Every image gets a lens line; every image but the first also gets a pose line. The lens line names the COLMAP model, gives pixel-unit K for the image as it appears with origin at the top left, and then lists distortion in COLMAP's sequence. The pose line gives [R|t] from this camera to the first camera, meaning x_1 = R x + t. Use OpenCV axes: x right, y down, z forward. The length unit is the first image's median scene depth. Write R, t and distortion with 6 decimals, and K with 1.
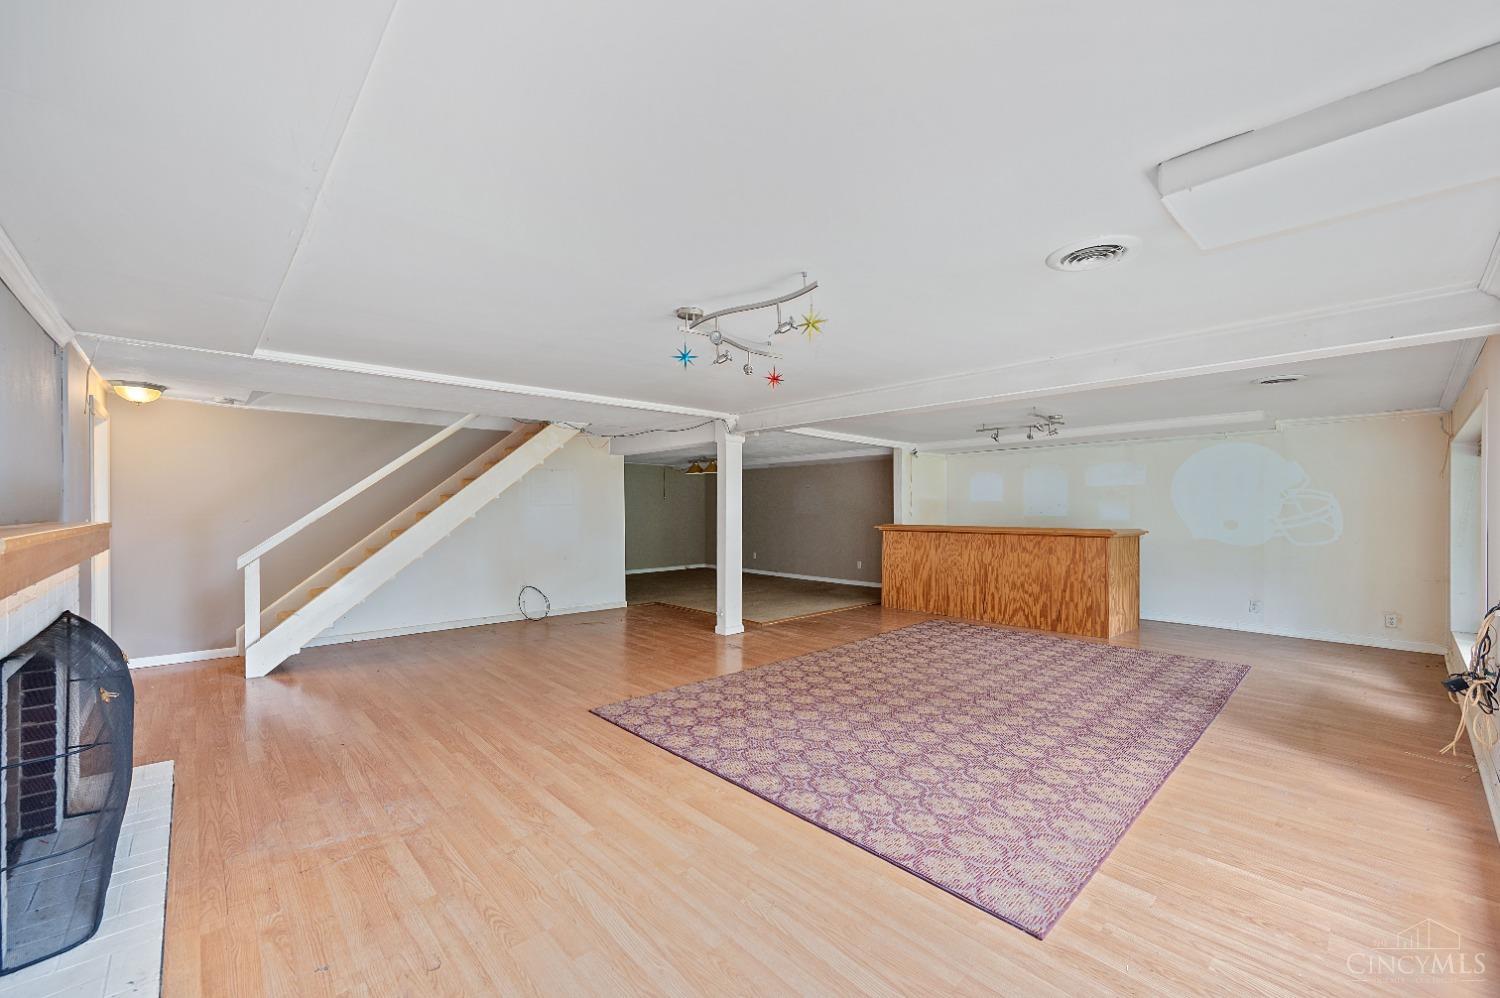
lens RADIAL K [[594.8, 0, 745.2], [0, 594.8, 492.9], [0, 0, 1]] dist [0.005931, -0.000625]
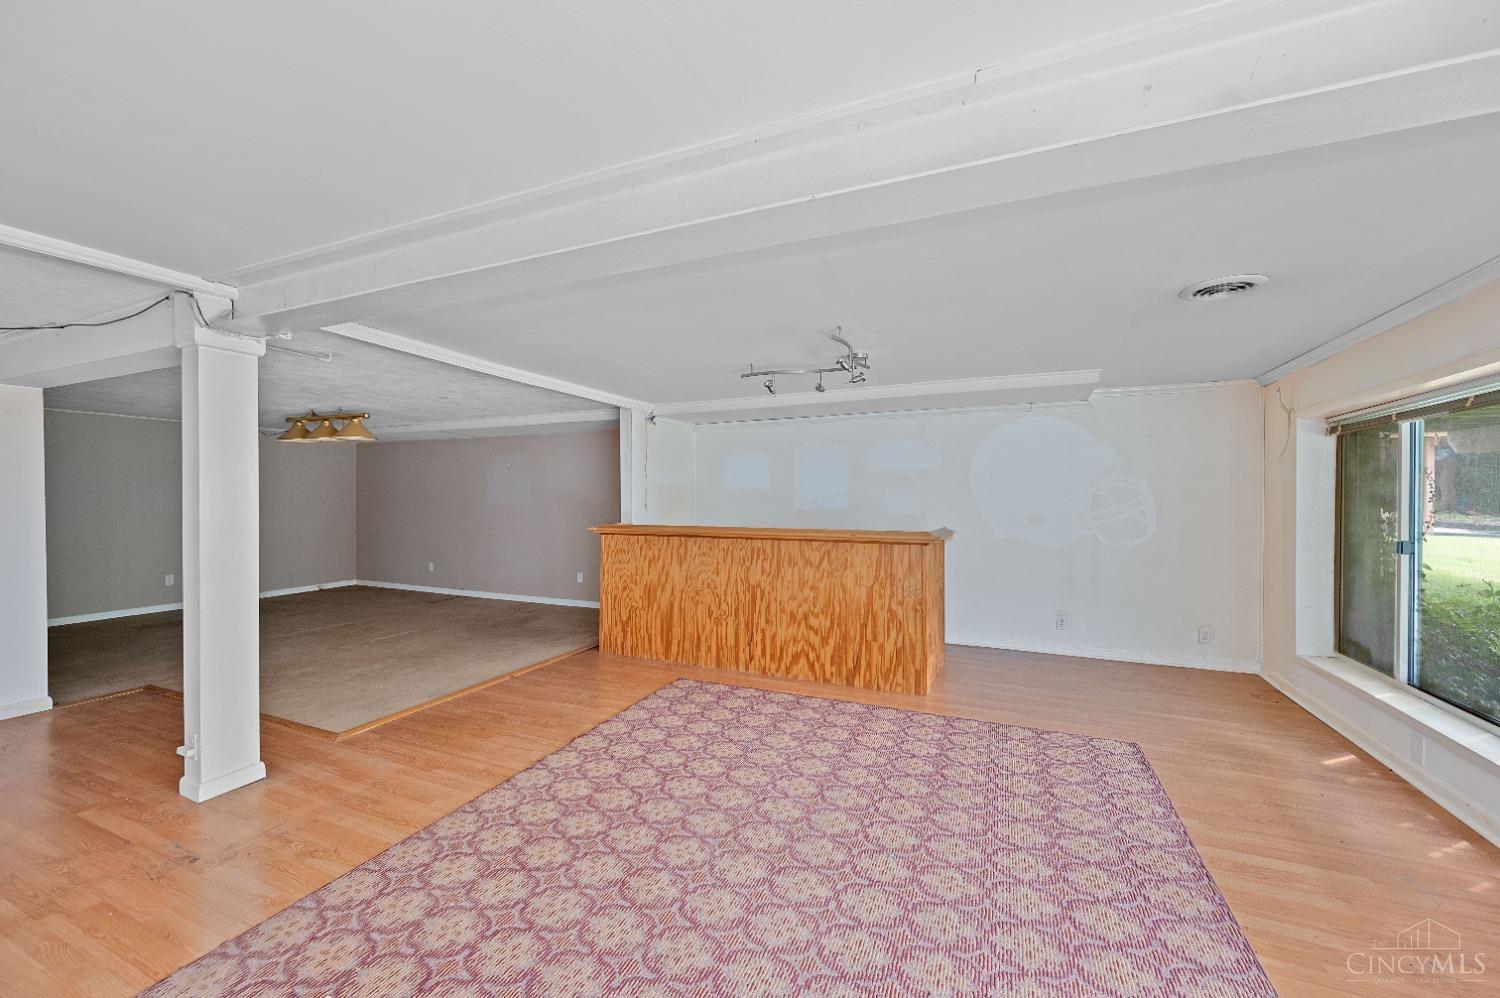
lens RADIAL K [[594.8, 0, 745.2], [0, 594.8, 492.9], [0, 0, 1]] dist [0.005931, -0.000625]
pose [[0.913358, -0.000193, 0.407157, 0.124533], [-0.009693, 0.999706, 0.022218, 0.002862], [-0.407041, -0.024239, 0.913088, 0.393032]]
